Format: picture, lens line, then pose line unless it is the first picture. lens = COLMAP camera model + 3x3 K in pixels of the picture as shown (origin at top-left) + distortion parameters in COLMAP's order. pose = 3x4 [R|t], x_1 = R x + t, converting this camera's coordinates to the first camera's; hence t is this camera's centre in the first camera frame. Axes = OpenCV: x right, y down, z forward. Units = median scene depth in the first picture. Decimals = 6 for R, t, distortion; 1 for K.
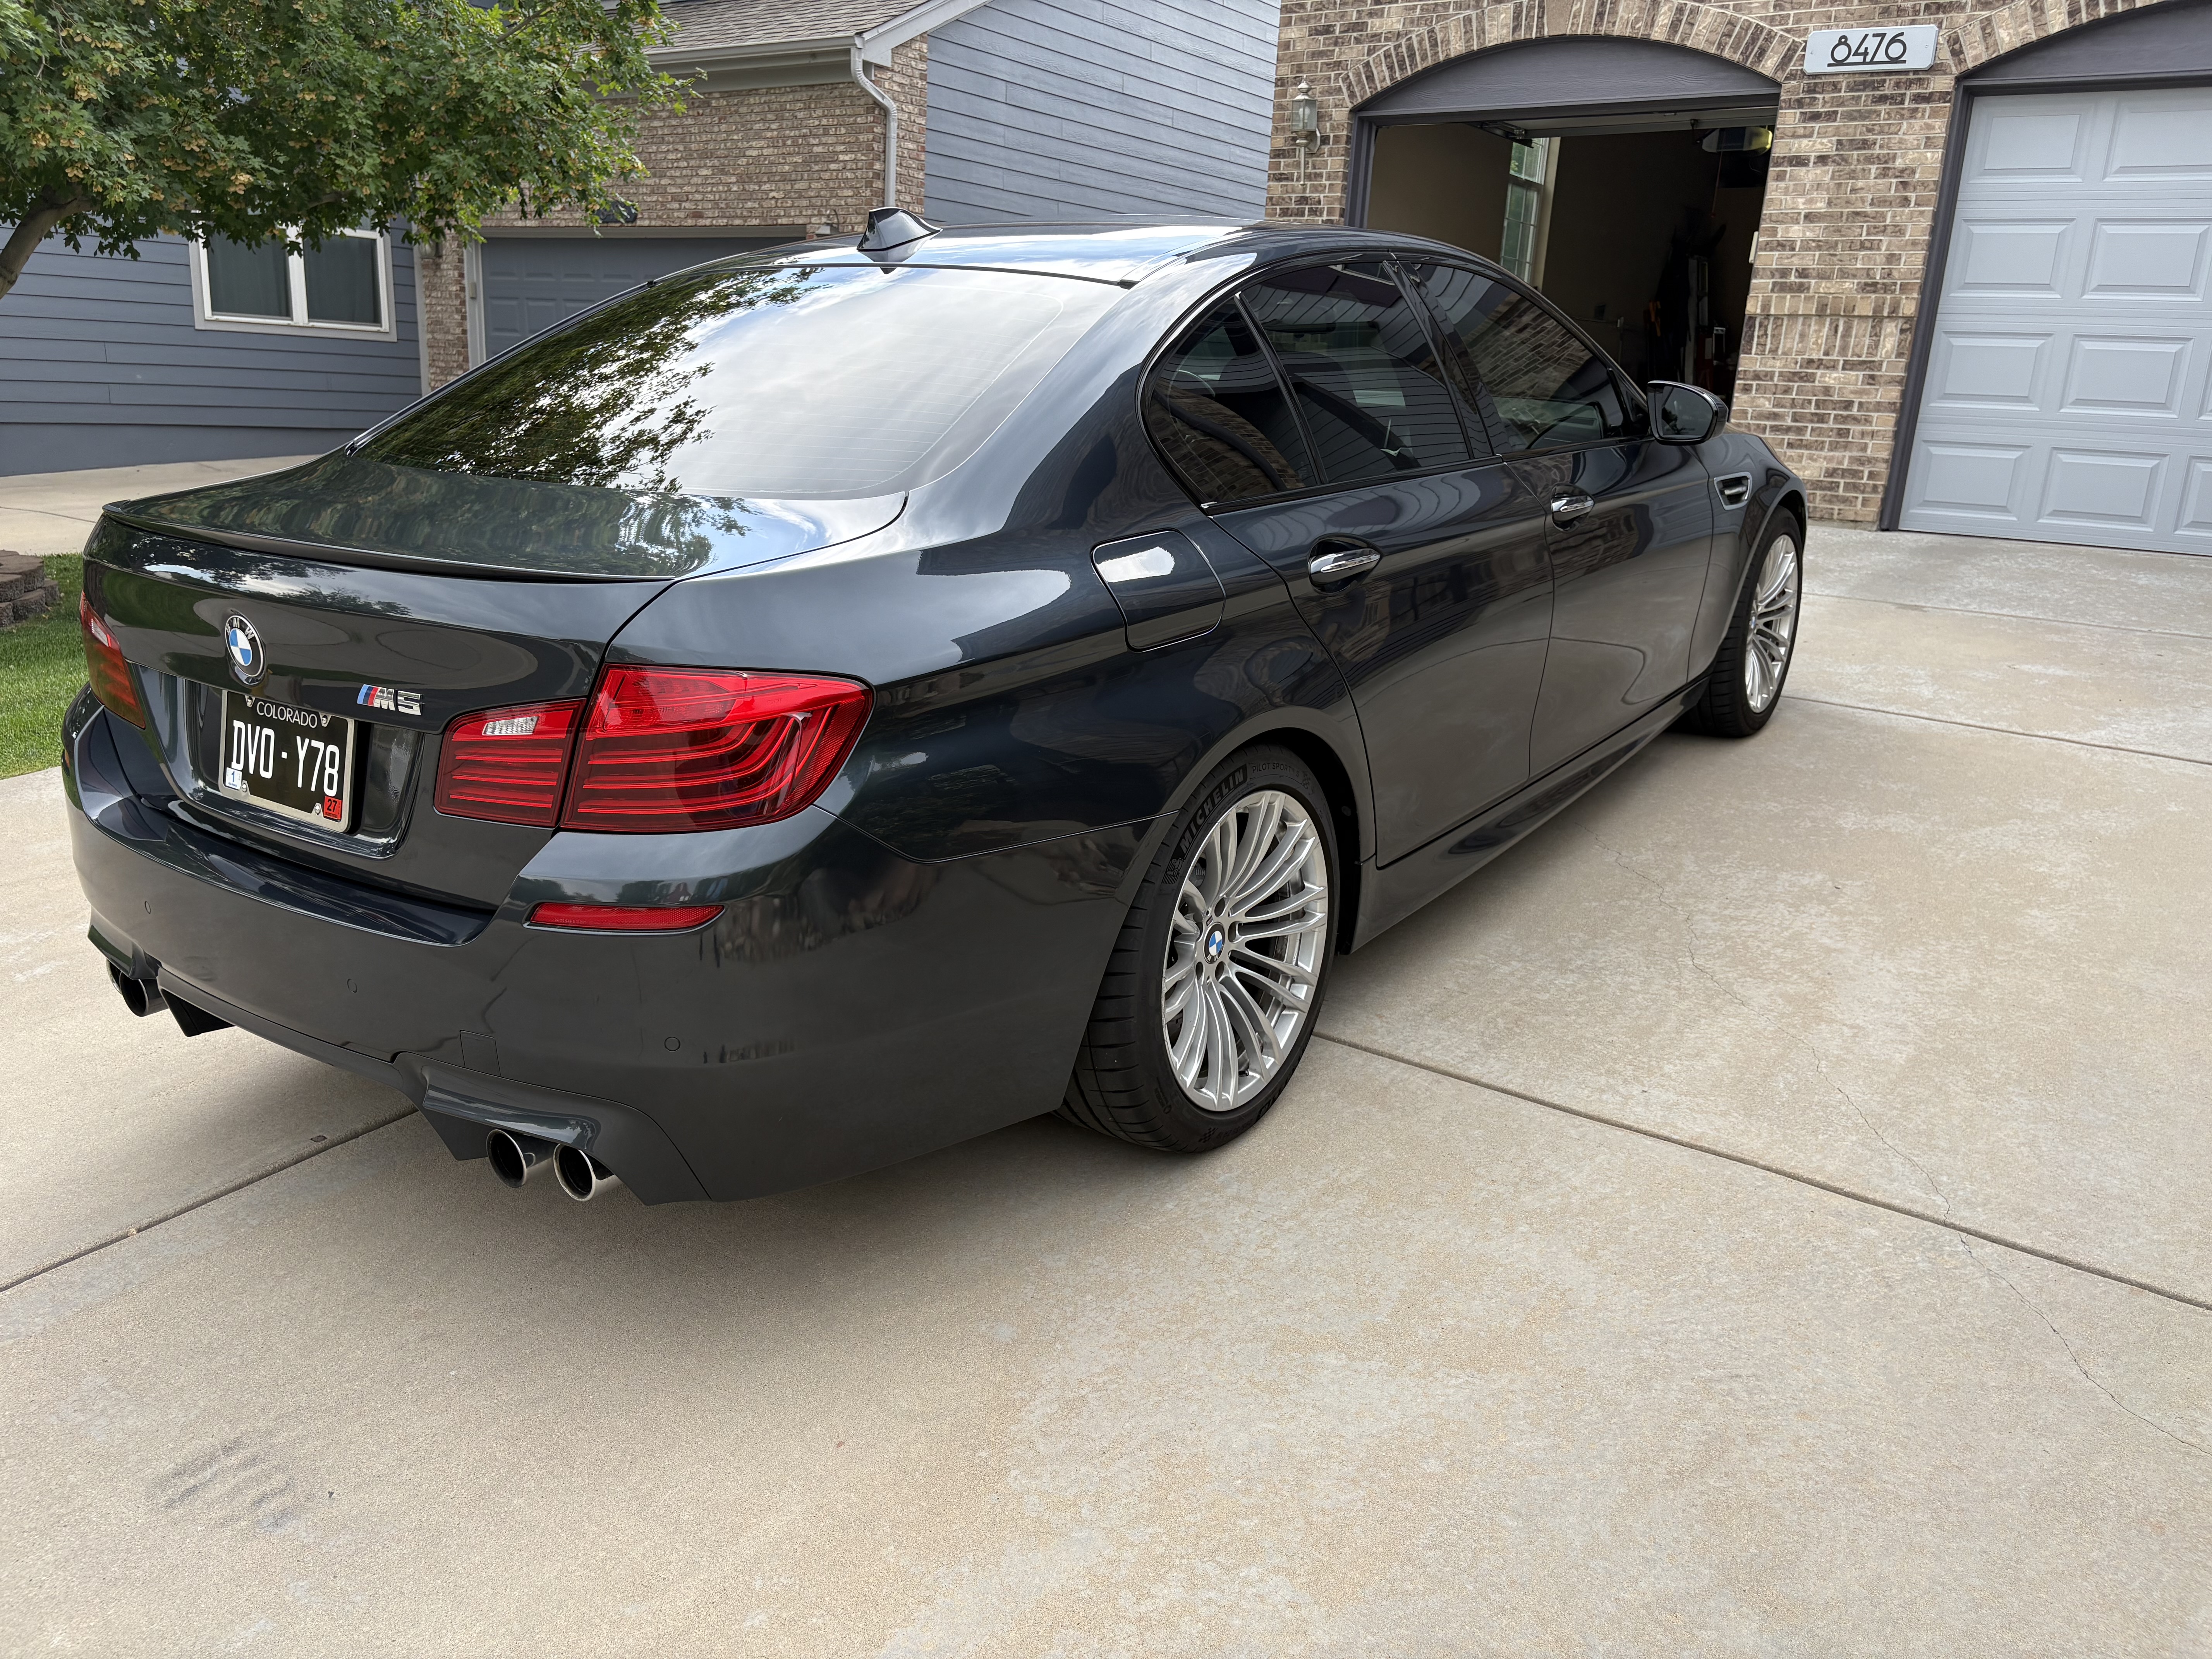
lens RADIAL K [[1654.8, 0, 1132.0], [0, 1654.8, 824.8], [0, 0, 1]] dist [0.062721, -0.054457]
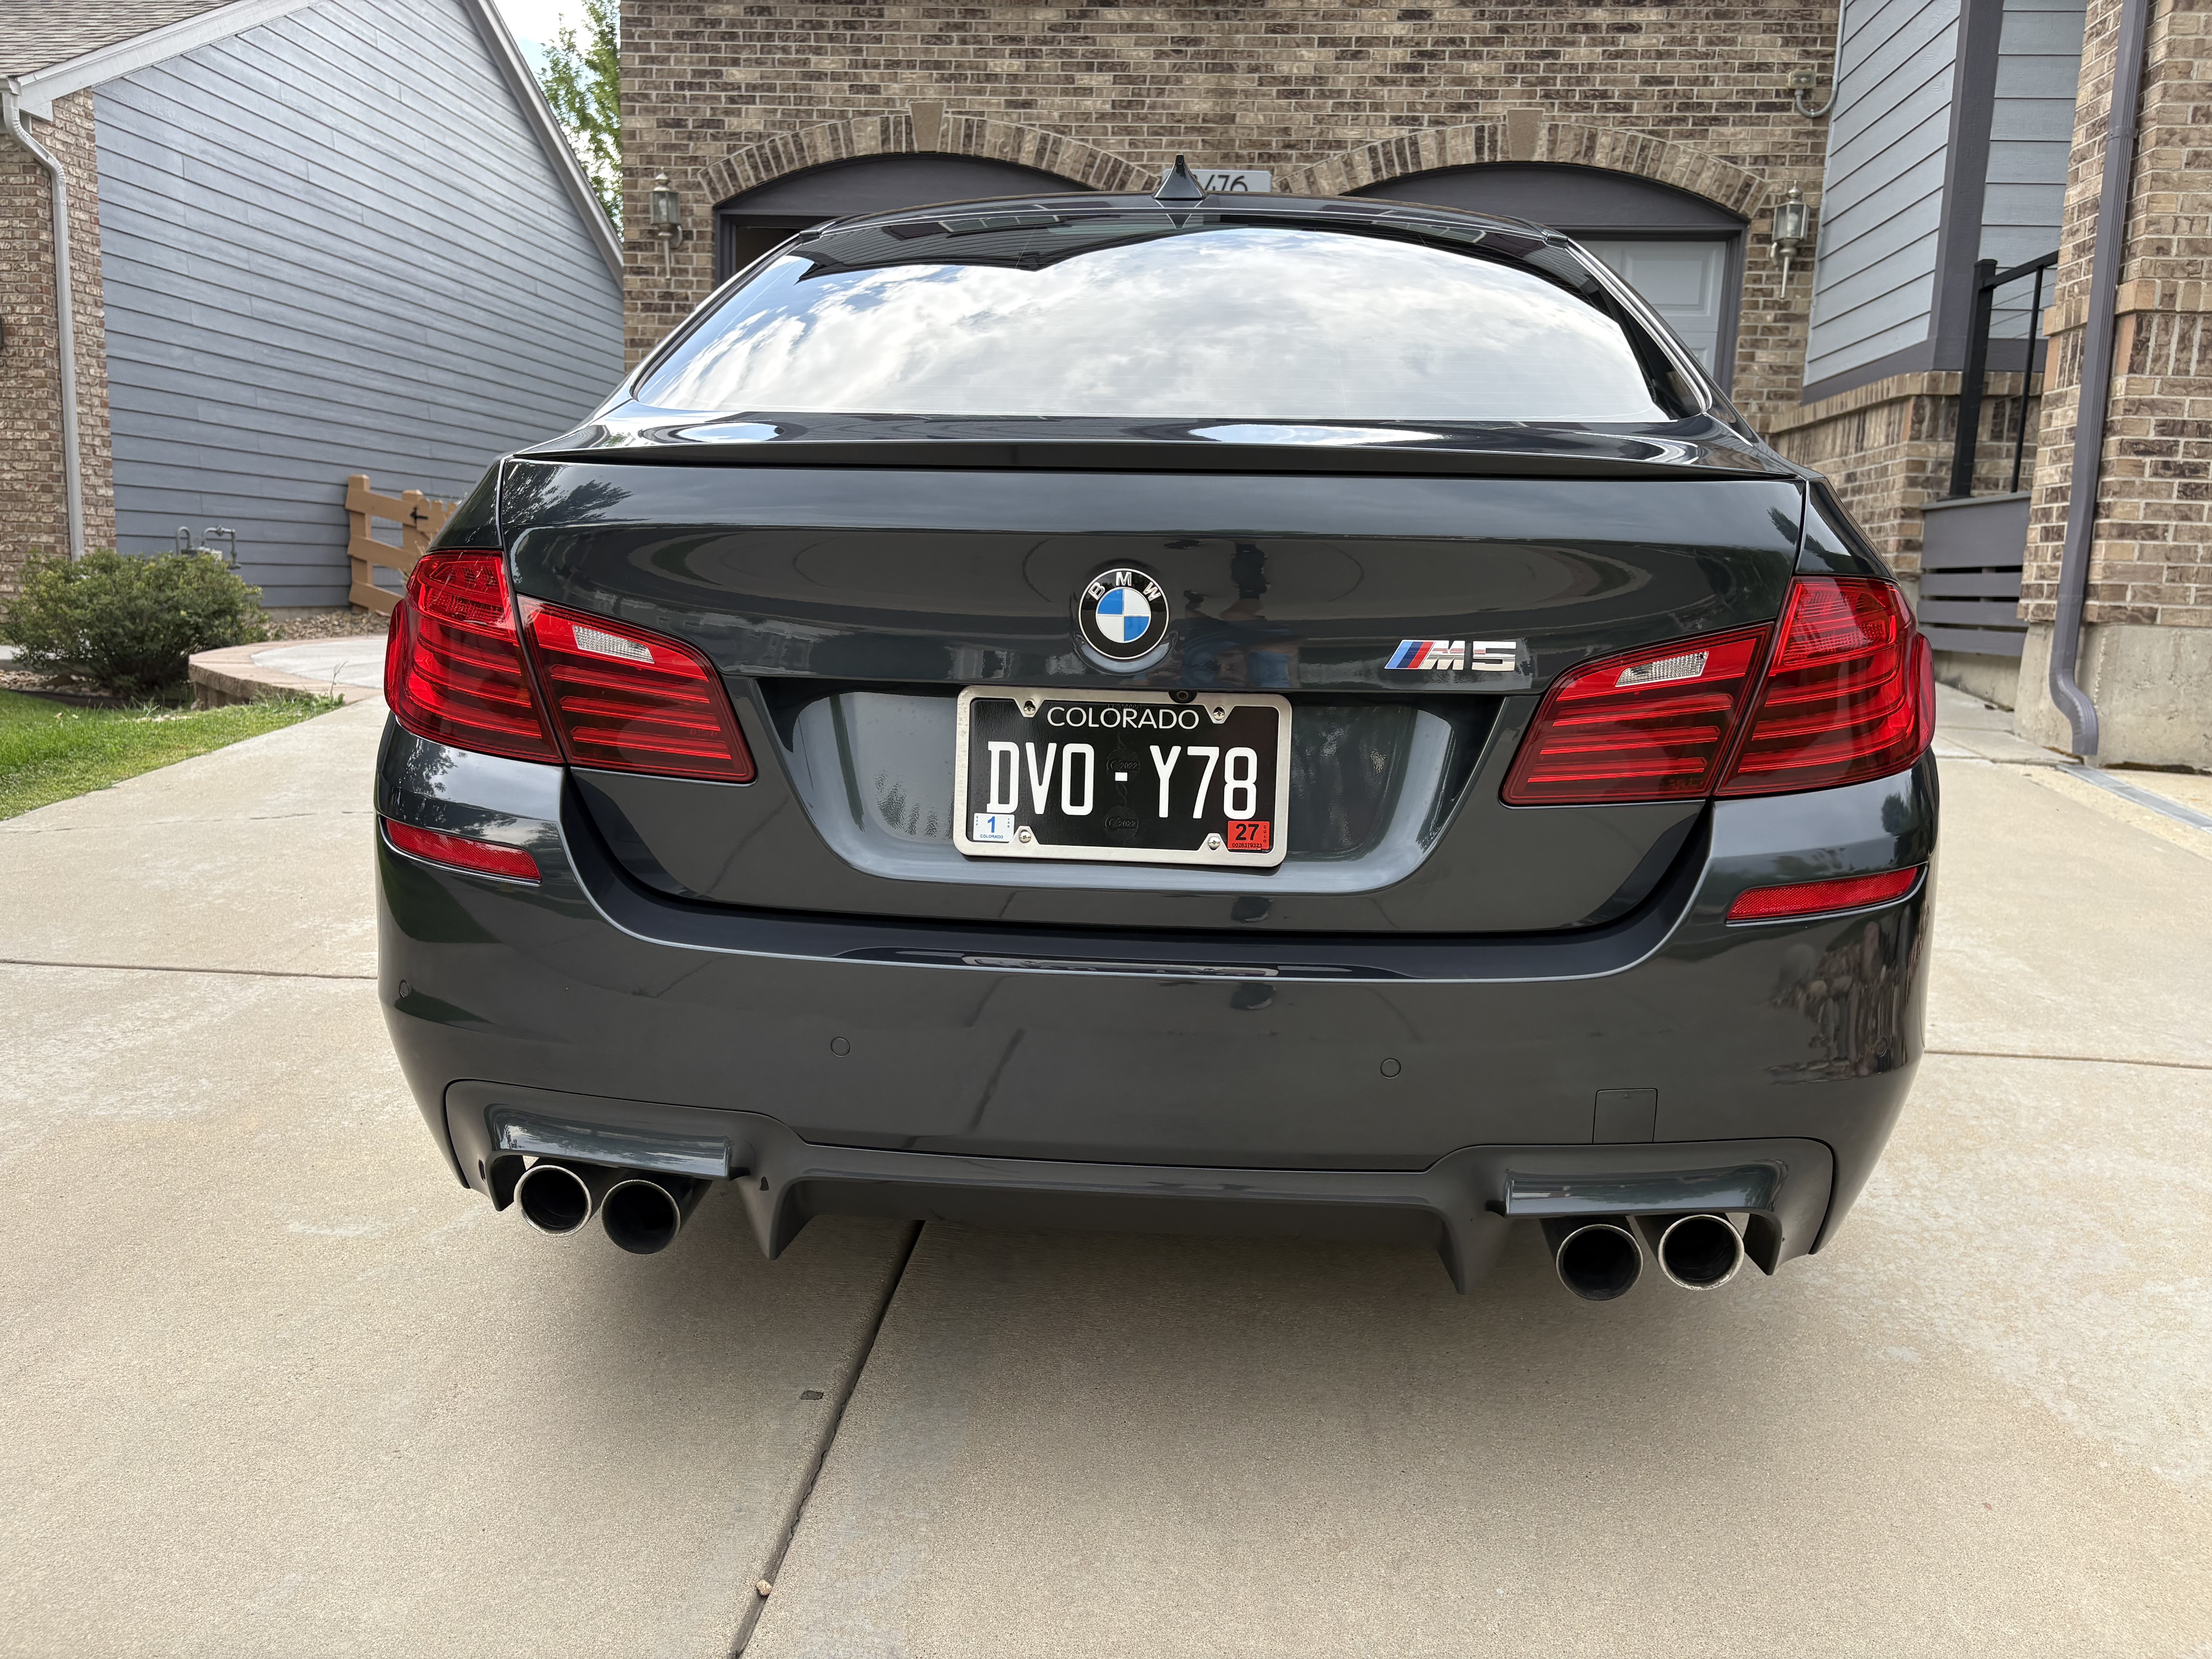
lens RADIAL K [[1654.8, 0, 1183.5], [0, 1654.8, 812.0], [0, 0, 1]] dist [0.062721, -0.054457]
pose [[0.862543, -0.103987, 0.495183, -0.150791], [0.145664, 0.988255, -0.046197, 0.001535], [-0.484563, 0.111977, 0.867560, 0.071553]]
